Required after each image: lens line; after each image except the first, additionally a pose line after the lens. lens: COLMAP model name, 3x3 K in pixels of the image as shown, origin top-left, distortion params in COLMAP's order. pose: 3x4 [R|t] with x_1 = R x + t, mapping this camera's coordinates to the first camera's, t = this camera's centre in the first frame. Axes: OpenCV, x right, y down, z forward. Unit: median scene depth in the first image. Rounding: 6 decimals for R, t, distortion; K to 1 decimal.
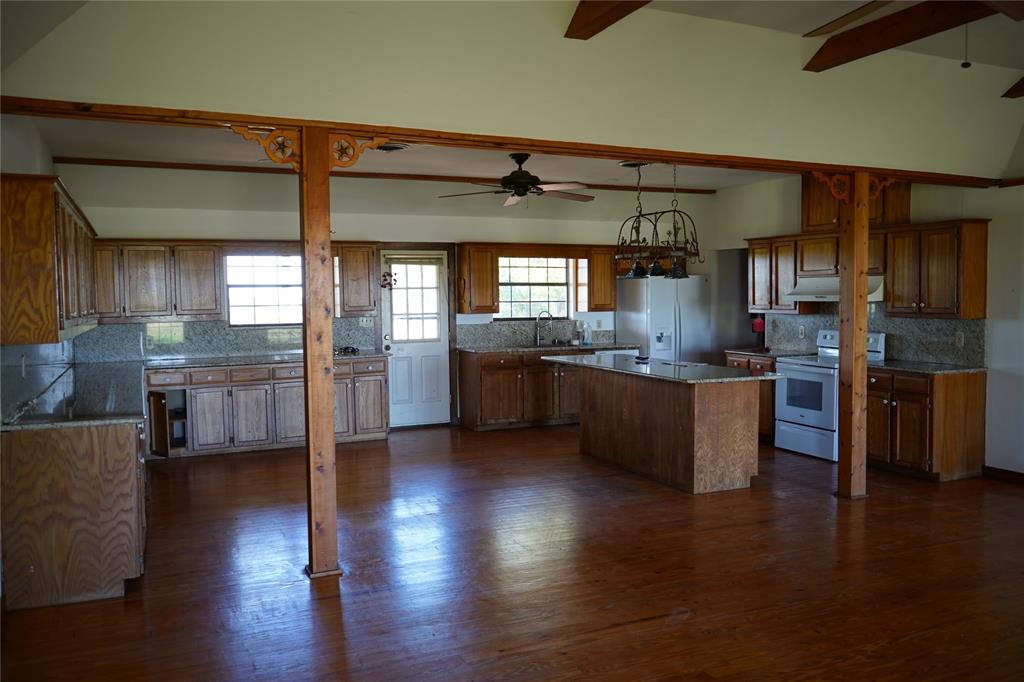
lens RADIAL K [[822.5, 0, 512.0], [0, 822.5, 341.0], [0, 0, 1]] dist [0.000796, -0.003253]
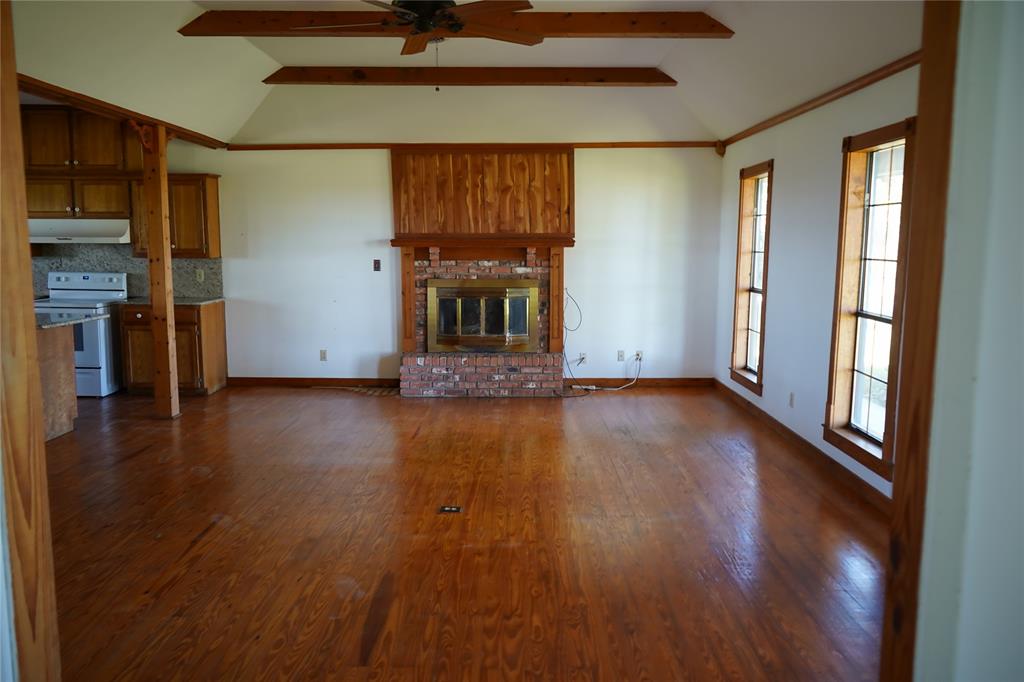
lens RADIAL K [[822.5, 0, 512.0], [0, 822.5, 341.0], [0, 0, 1]] dist [0.000796, -0.003253]
pose [[0.424604, -0.104645, 0.899311, -0.351847], [0.043870, 0.994509, 0.095009, -0.001104], [-0.904316, -0.000888, 0.426863, 0.087765]]
